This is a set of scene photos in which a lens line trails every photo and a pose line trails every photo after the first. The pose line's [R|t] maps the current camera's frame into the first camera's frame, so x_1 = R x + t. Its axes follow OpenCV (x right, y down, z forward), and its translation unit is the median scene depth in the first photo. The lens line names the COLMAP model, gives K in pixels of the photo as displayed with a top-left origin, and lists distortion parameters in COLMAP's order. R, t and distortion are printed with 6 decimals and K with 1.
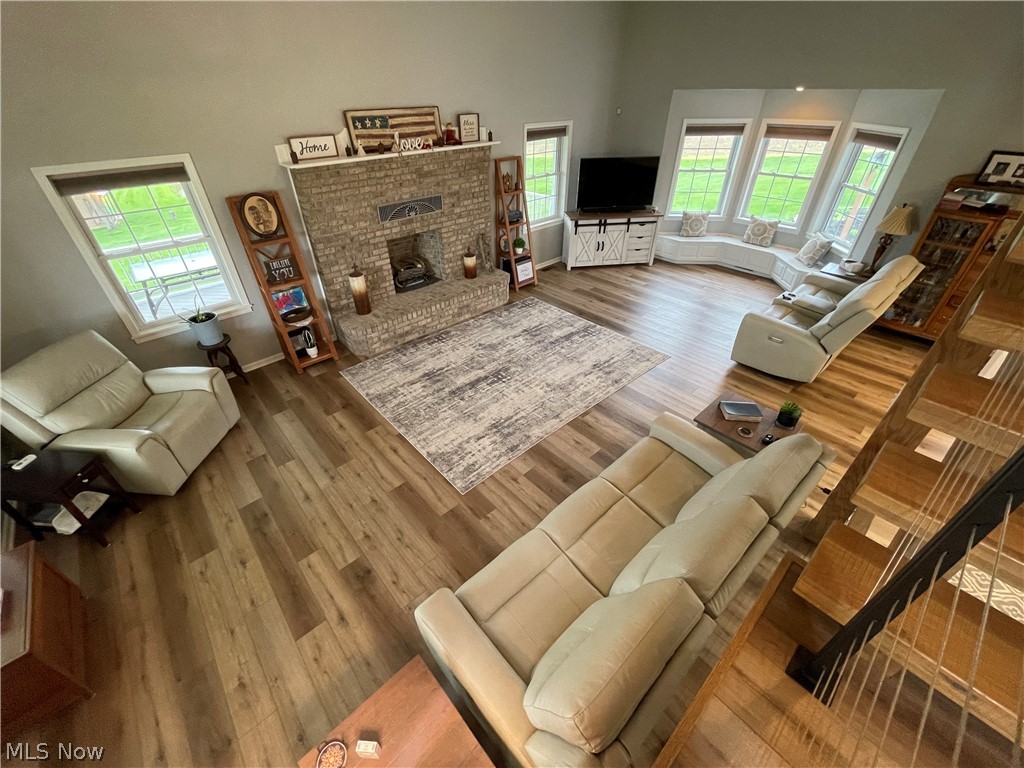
lens RADIAL K [[420.1, 0, 510.0], [0, 420.1, 374.6], [0, 0, 1]] dist [-0.000957, 0.000052]
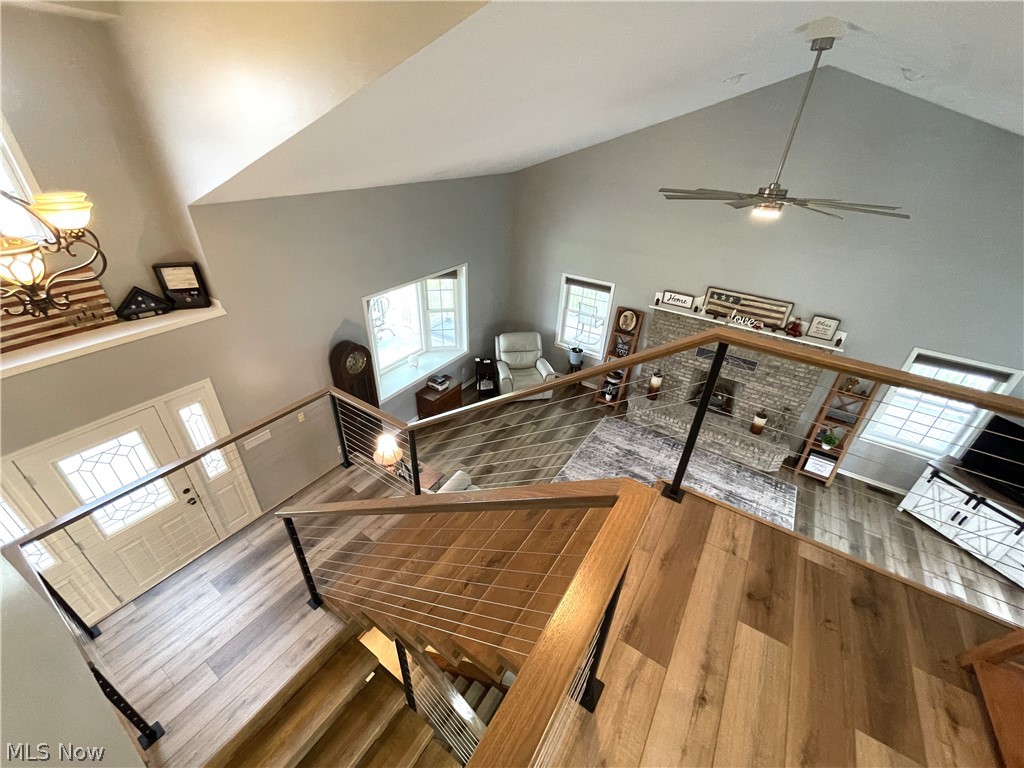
lens RADIAL K [[417.1, 0, 508.3], [0, 417.1, 381.9], [0, 0, 1]] dist [-0.002596, 0.000424]
pose [[0.252564, 0.521839, -0.814798, 0.725910], [-0.582731, 0.754285, 0.302454, -0.361247], [0.772422, 0.398419, 0.494597, -0.137299]]
